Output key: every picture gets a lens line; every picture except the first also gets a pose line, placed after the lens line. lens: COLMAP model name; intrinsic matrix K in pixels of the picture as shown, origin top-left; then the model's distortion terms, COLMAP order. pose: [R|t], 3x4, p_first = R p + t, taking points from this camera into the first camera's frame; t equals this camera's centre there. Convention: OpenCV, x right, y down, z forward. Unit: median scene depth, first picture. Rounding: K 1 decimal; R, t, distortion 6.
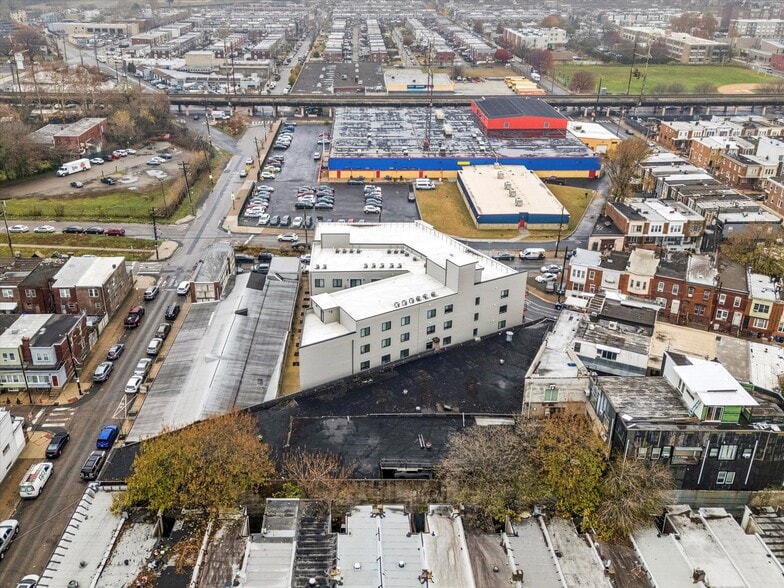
lens RADIAL K [[689.3, 0, 391.1], [0, 689.3, 223.6], [0, 0, 1]] dist [0.054441, -0.004897]
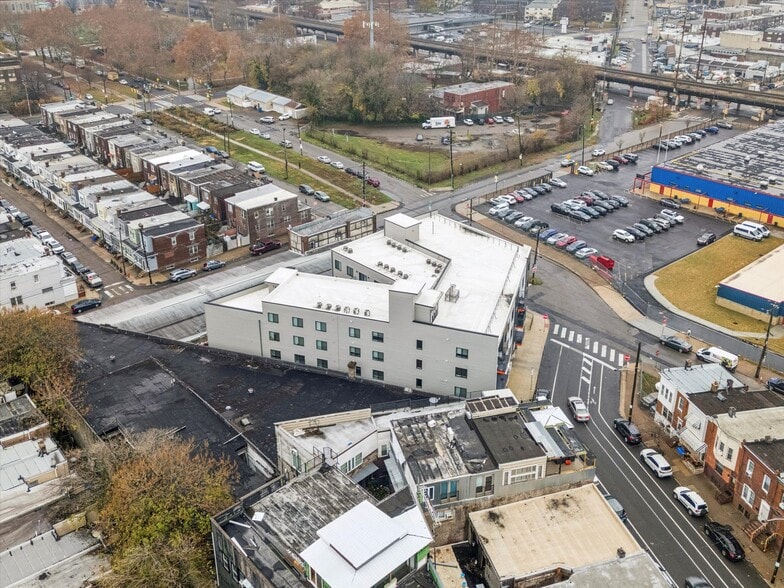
lens RADIAL K [[749.9, 0, 421.9], [0, 749.9, 242.1], [0, 0, 1]] dist [0.064995, -0.005123]
pose [[0.650907, 0.289833, -0.701653, 0.520963], [-0.269510, 0.952270, 0.143338, -0.091459], [0.709707, 0.095803, 0.697952, 0.299831]]
